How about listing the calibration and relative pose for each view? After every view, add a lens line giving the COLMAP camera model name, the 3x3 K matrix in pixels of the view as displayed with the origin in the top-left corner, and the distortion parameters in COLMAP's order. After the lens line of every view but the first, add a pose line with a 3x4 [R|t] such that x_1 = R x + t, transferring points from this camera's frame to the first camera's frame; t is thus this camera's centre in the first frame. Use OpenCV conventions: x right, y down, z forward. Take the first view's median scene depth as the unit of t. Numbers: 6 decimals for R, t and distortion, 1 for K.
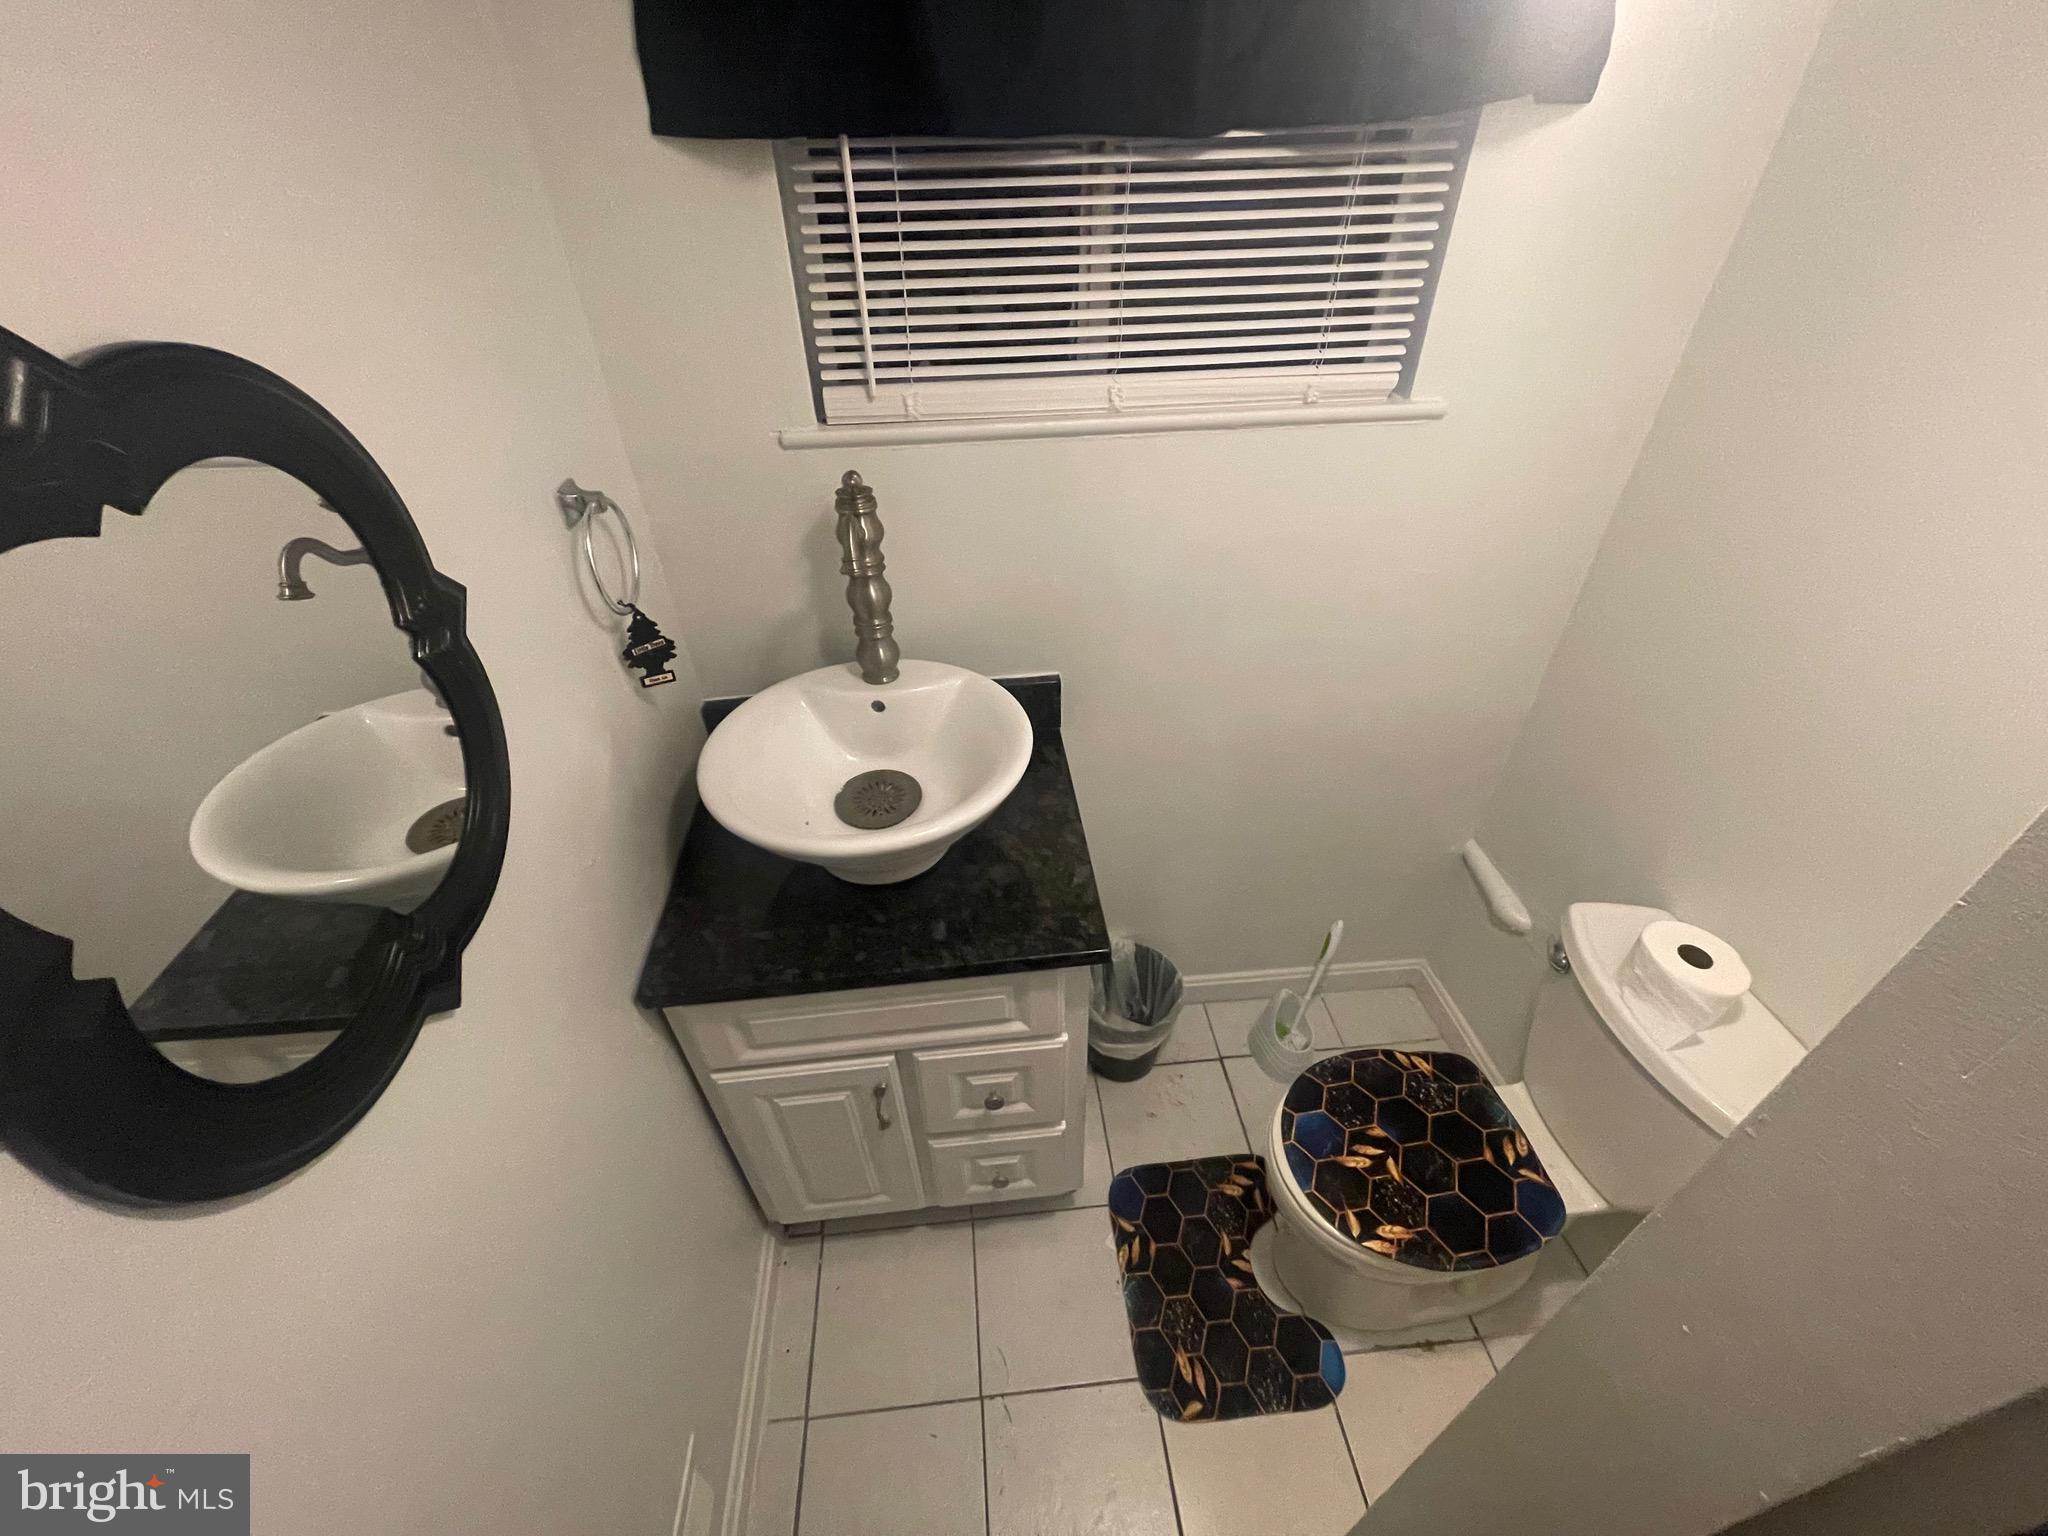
lens RADIAL K [[828.9, 0, 1019.8], [0, 828.9, 763.2], [0, 0, 1]] dist [0.000741, 0.000312]
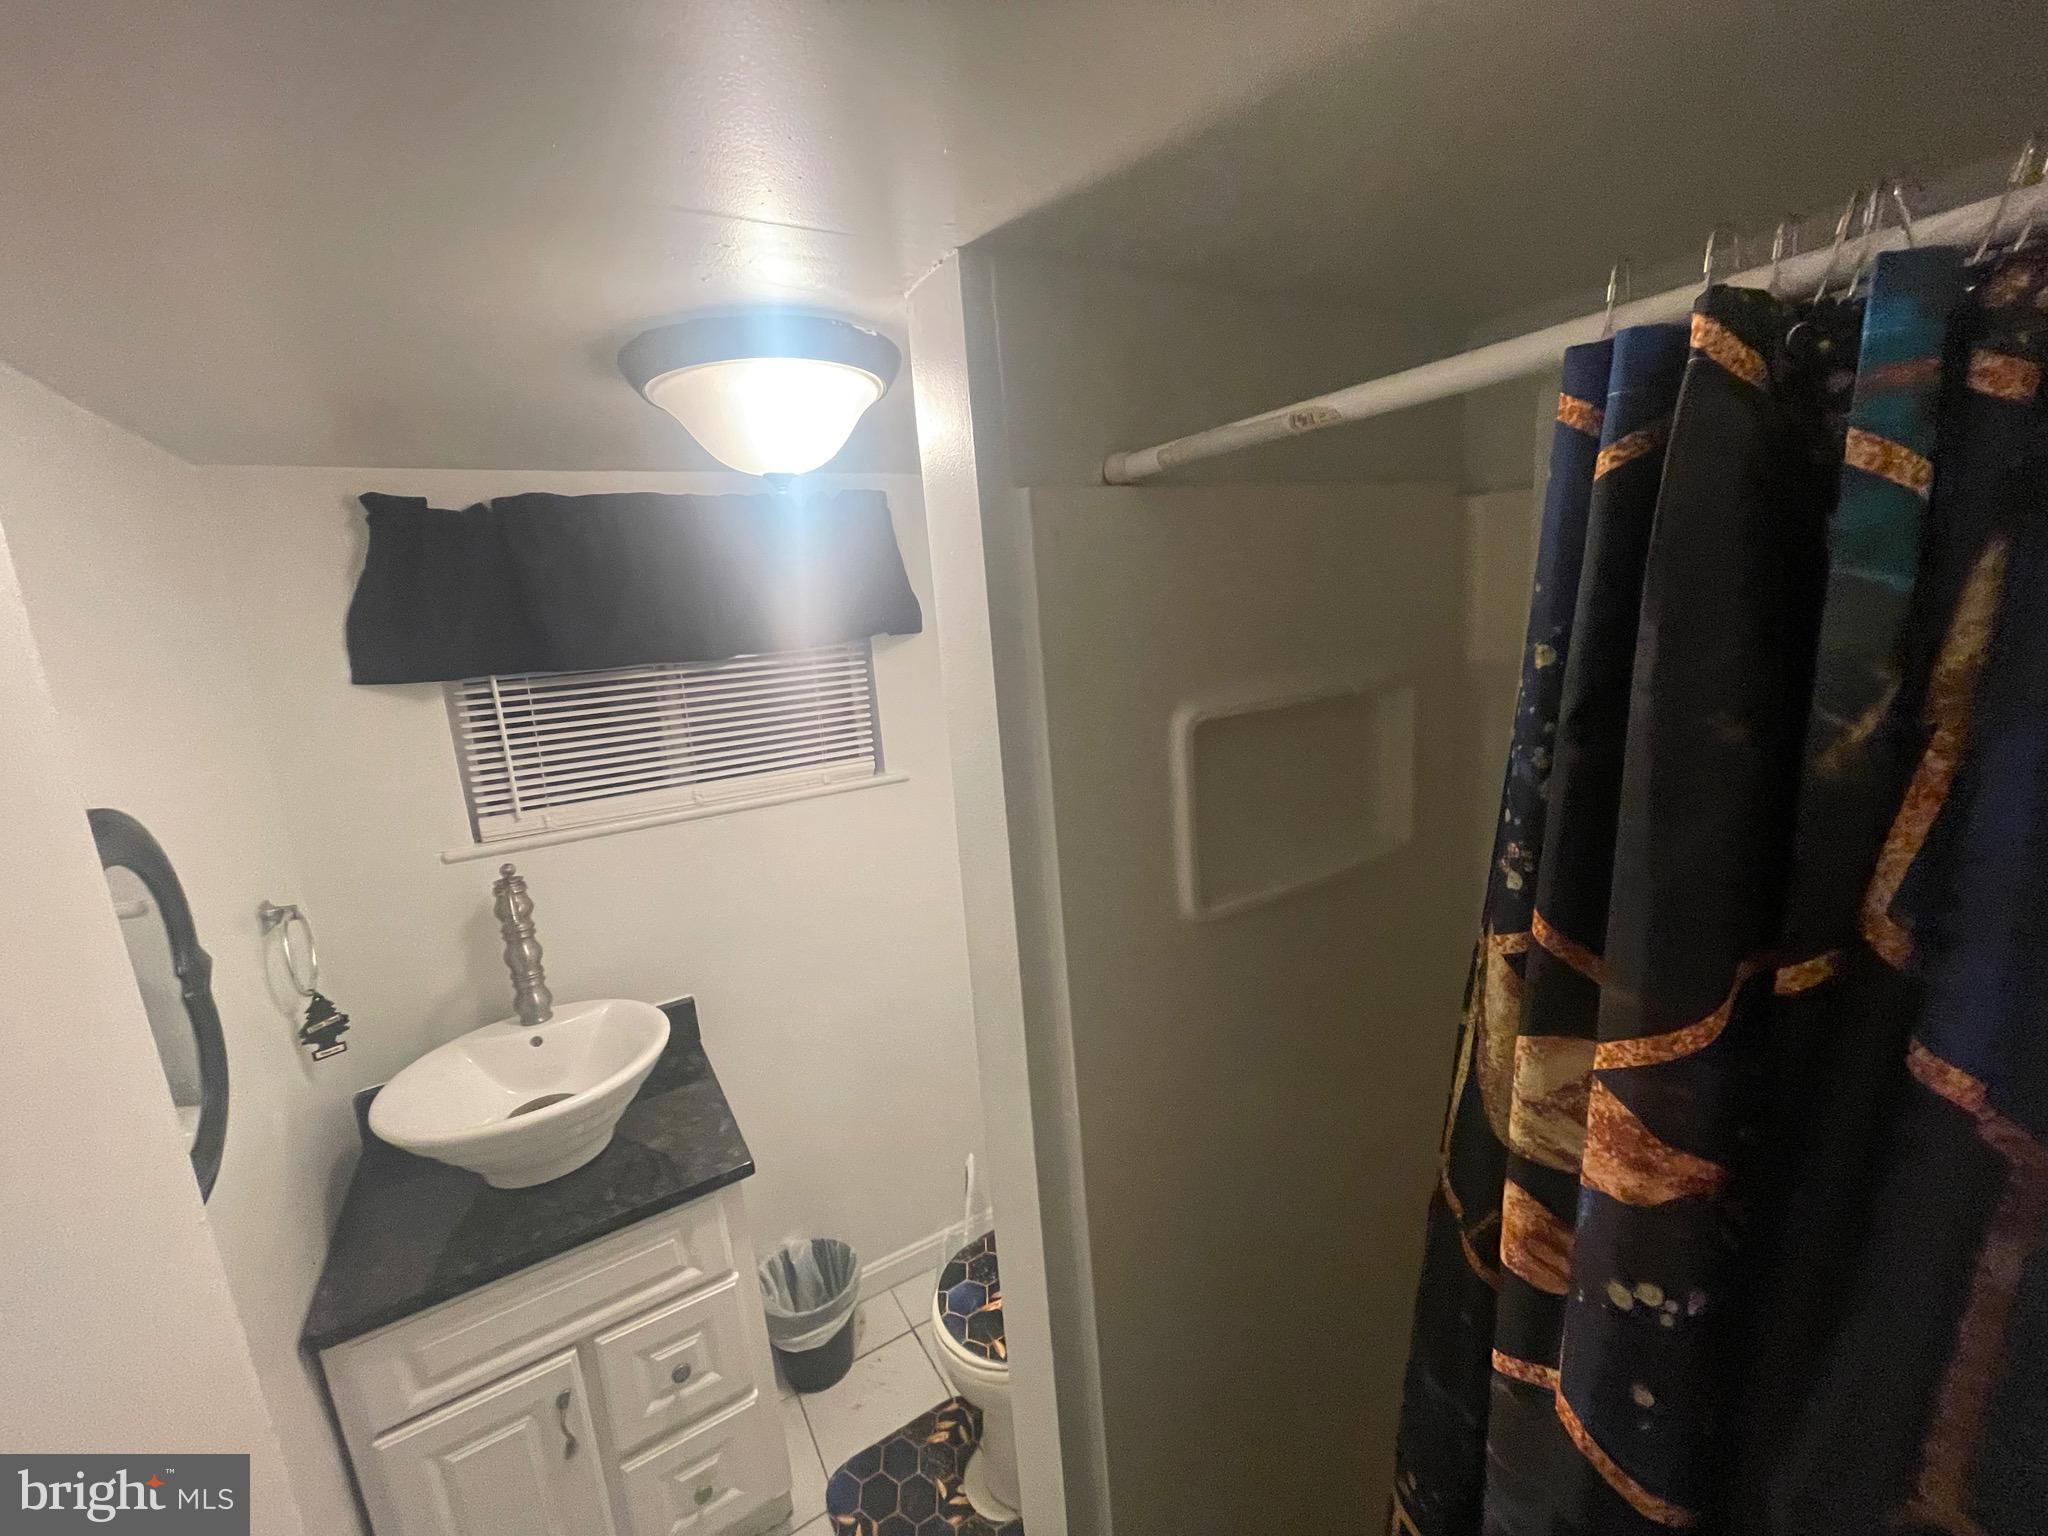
lens RADIAL K [[814.9, 0, 1024.8], [0, 814.9, 759.0], [0, 0, 1]] dist [-0.022080, 0.009655]
pose [[0.898714, -0.123676, 0.420733, 0.033642], [0.308108, 0.860790, -0.405106, 0.303782], [-0.312061, 0.493705, 0.811710, -0.460408]]
